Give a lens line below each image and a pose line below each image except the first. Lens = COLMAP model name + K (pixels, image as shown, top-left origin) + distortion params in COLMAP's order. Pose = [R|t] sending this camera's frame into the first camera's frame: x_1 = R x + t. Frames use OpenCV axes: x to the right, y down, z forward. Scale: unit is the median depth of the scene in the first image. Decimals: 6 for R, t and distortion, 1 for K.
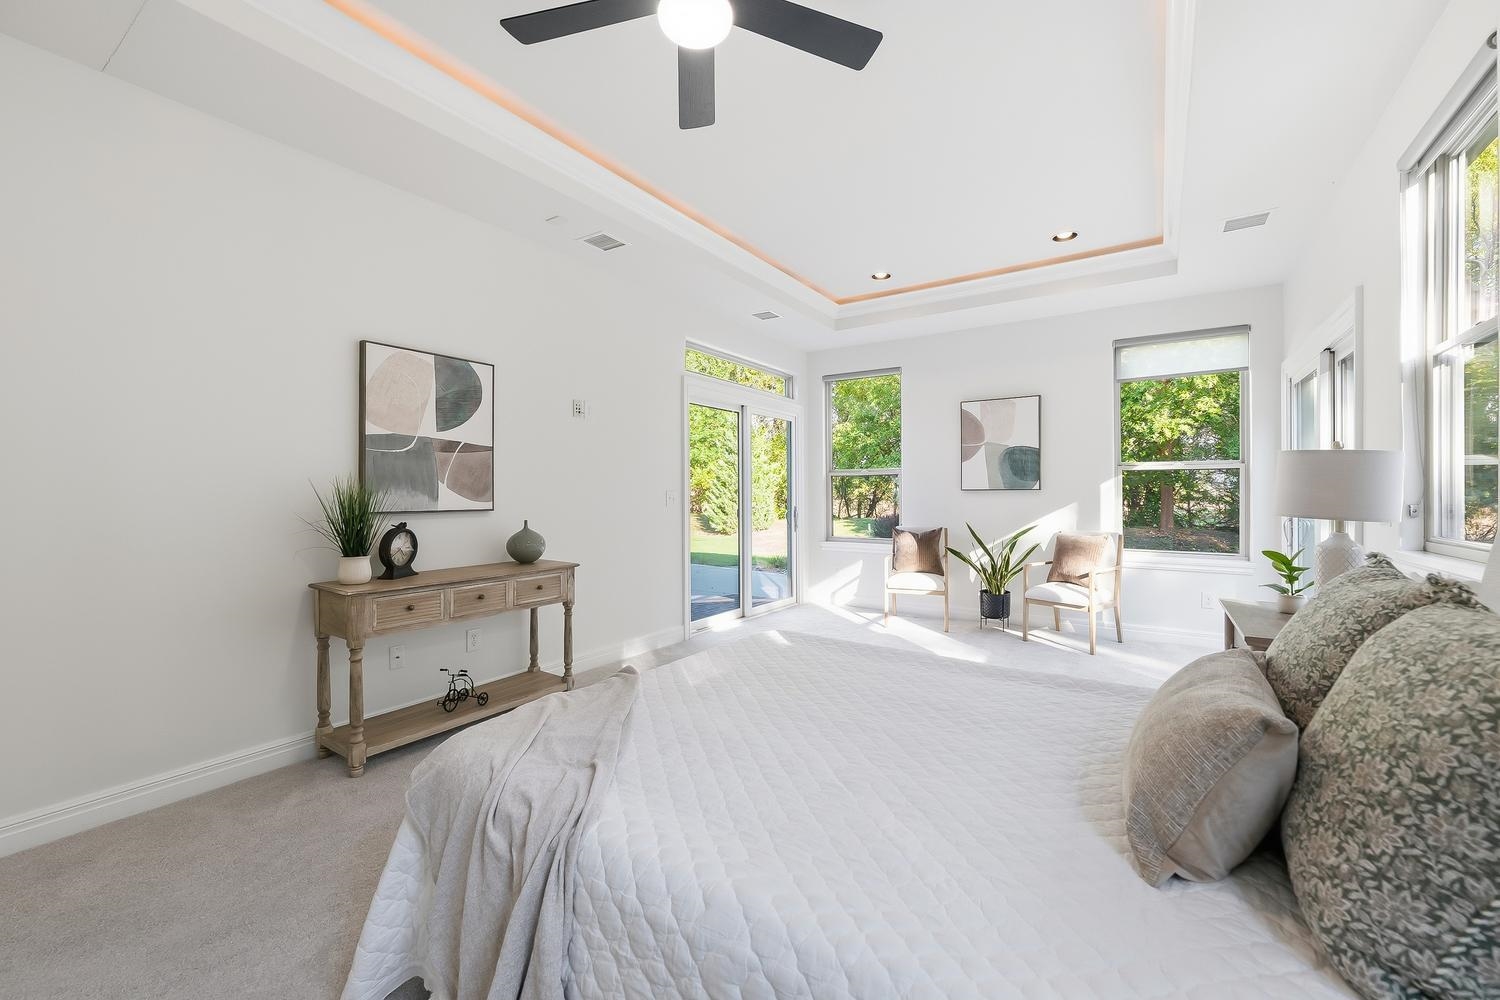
lens RADIAL K [[604.3, 0, 745.8], [0, 604.3, 495.9], [0, 0, 1]] dist [-0.000564, -0.000065]
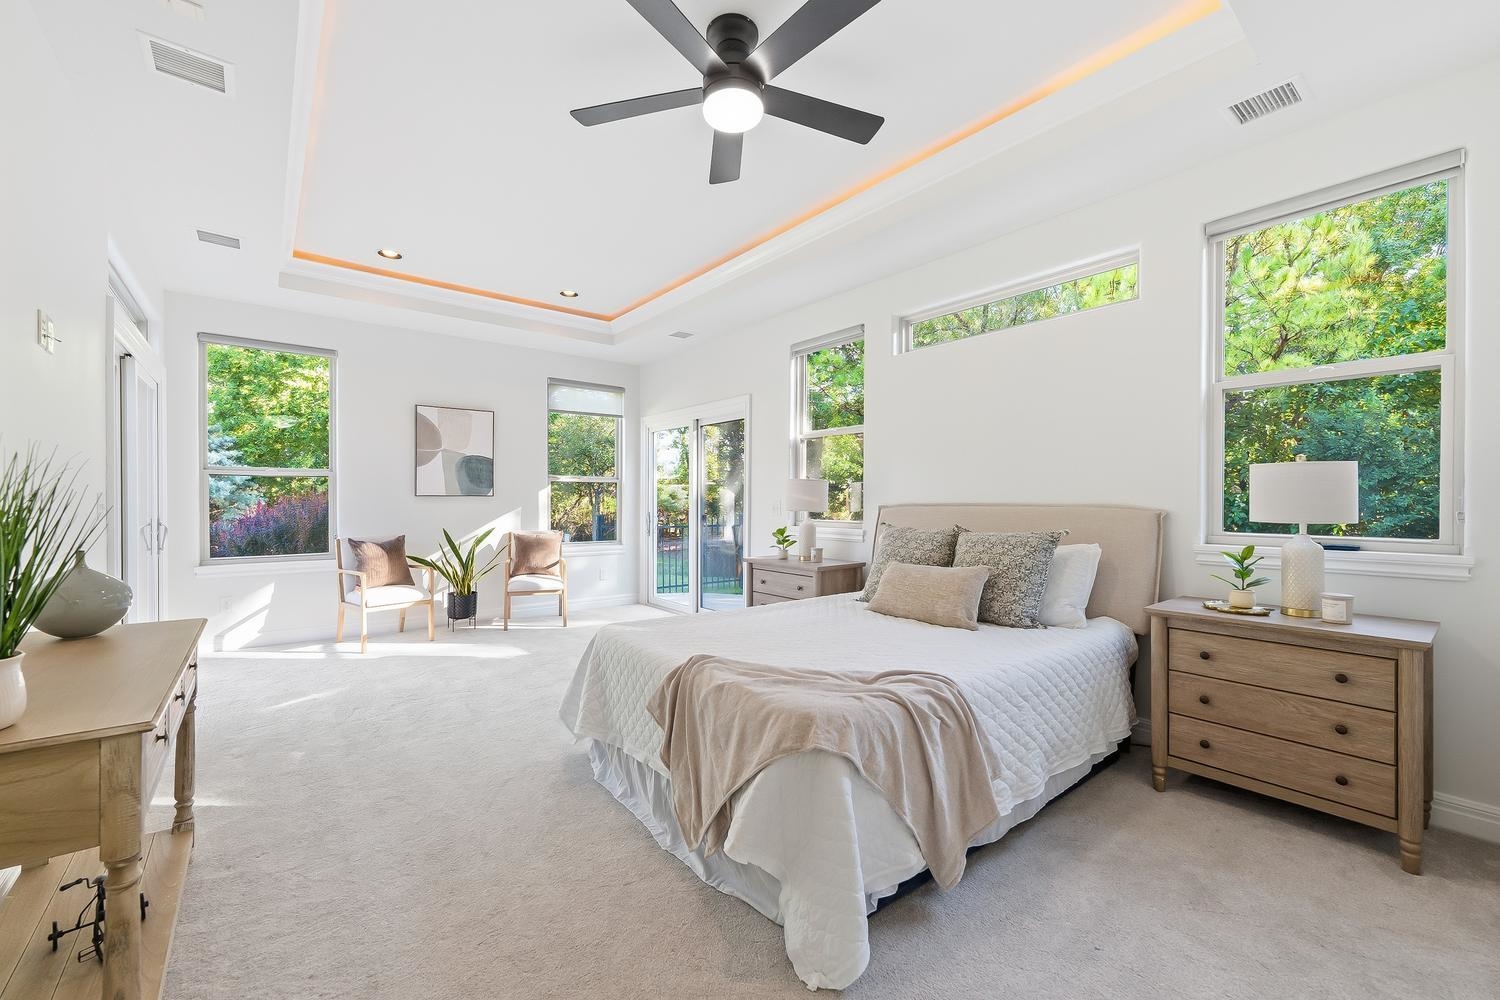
lens RADIAL K [[604.3, 0, 745.8], [0, 604.3, 495.9], [0, 0, 1]] dist [-0.000564, -0.000065]
pose [[0.293820, 0.008024, 0.955827, -0.443356], [0.001883, 0.999958, -0.008974, 0.000895], [-0.955859, 0.004437, 0.293792, 0.225328]]
